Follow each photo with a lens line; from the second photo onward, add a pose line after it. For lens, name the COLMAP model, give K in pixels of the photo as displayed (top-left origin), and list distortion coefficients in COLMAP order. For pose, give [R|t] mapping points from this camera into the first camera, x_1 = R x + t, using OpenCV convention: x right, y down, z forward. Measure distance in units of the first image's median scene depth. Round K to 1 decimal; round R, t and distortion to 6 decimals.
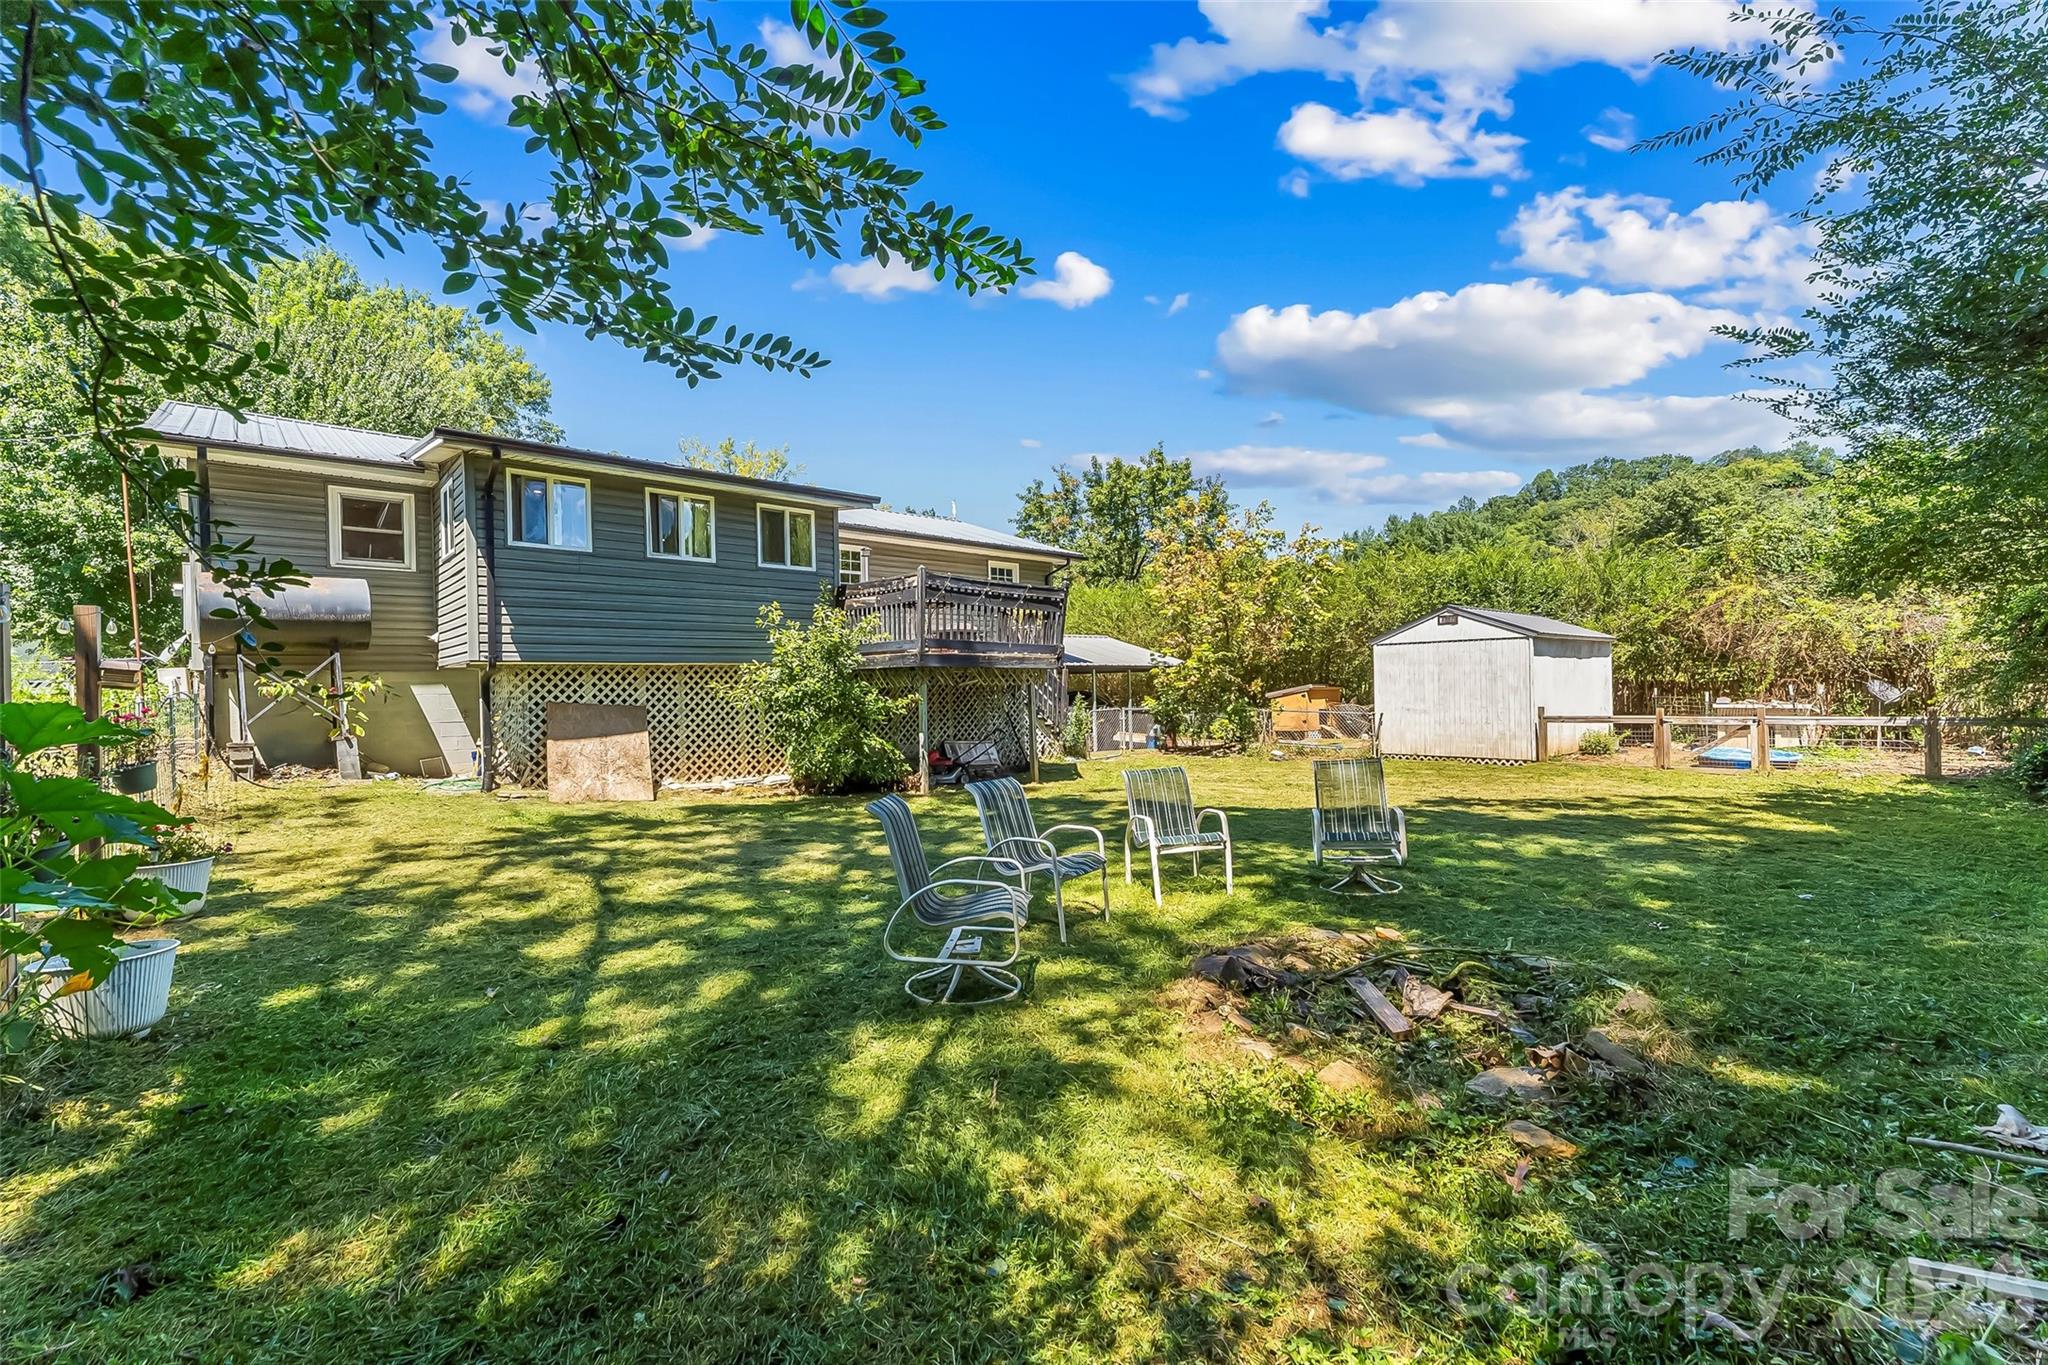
lens RADIAL K [[853.5, 0, 1025.9], [0, 853.5, 676.2], [0, 0, 1]] dist [0.000425, -0.000012]
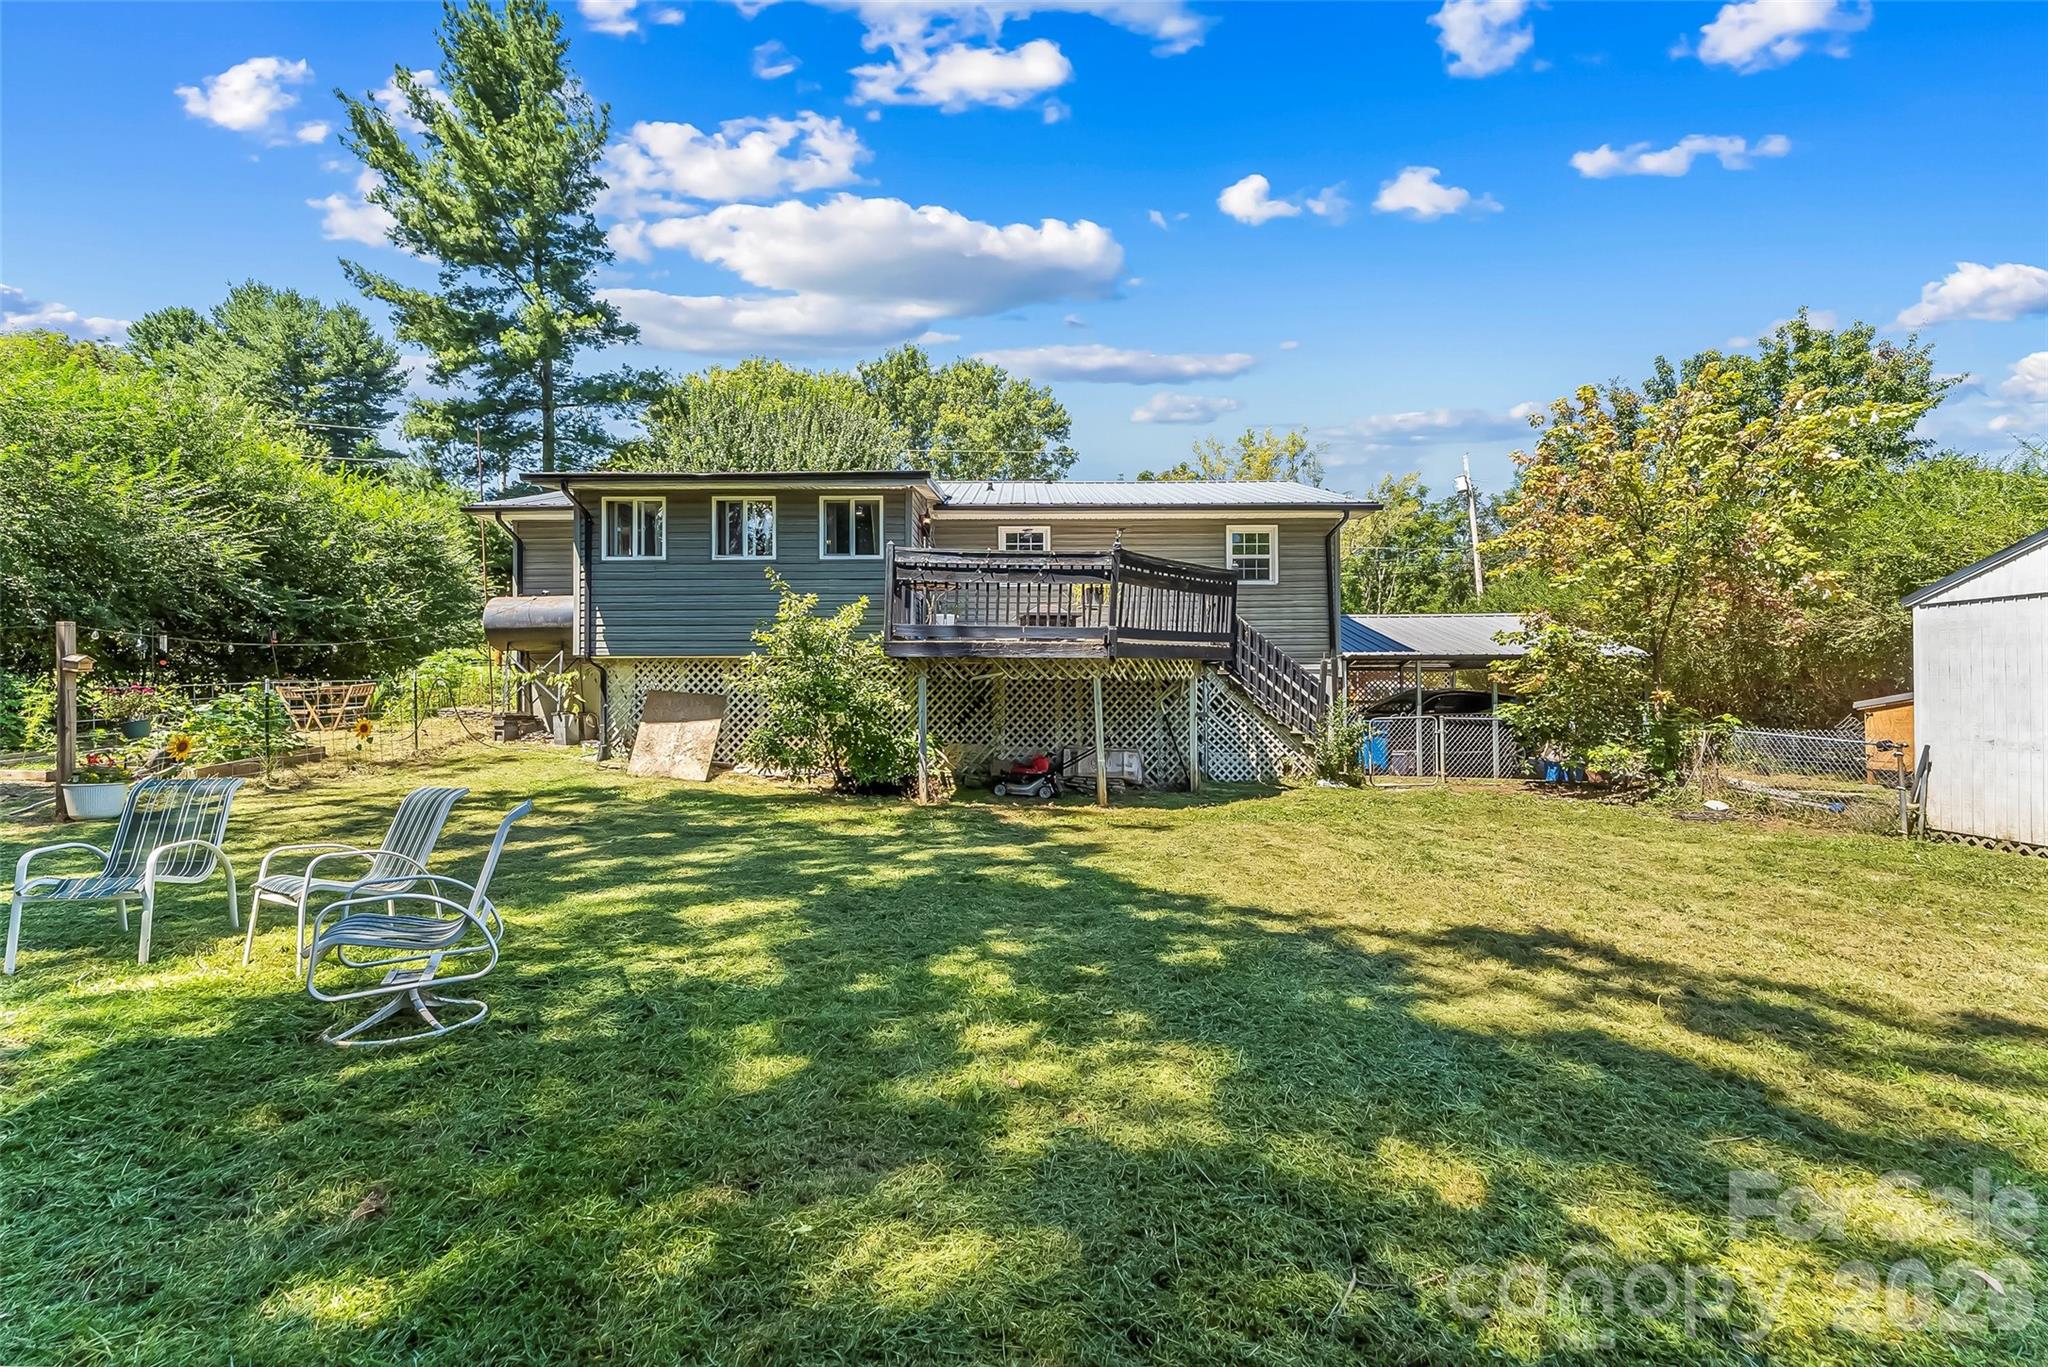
lens RADIAL K [[843.8, 0, 1010.3], [0, 843.8, 680.9], [0, 0, 1]] dist [-0.009061, 0.000239]
pose [[0.724487, 0.008453, -0.689237, 0.414265], [-0.003255, 0.999956, 0.008842, 0.004044], [0.689281, -0.004162, 0.724482, 0.335919]]
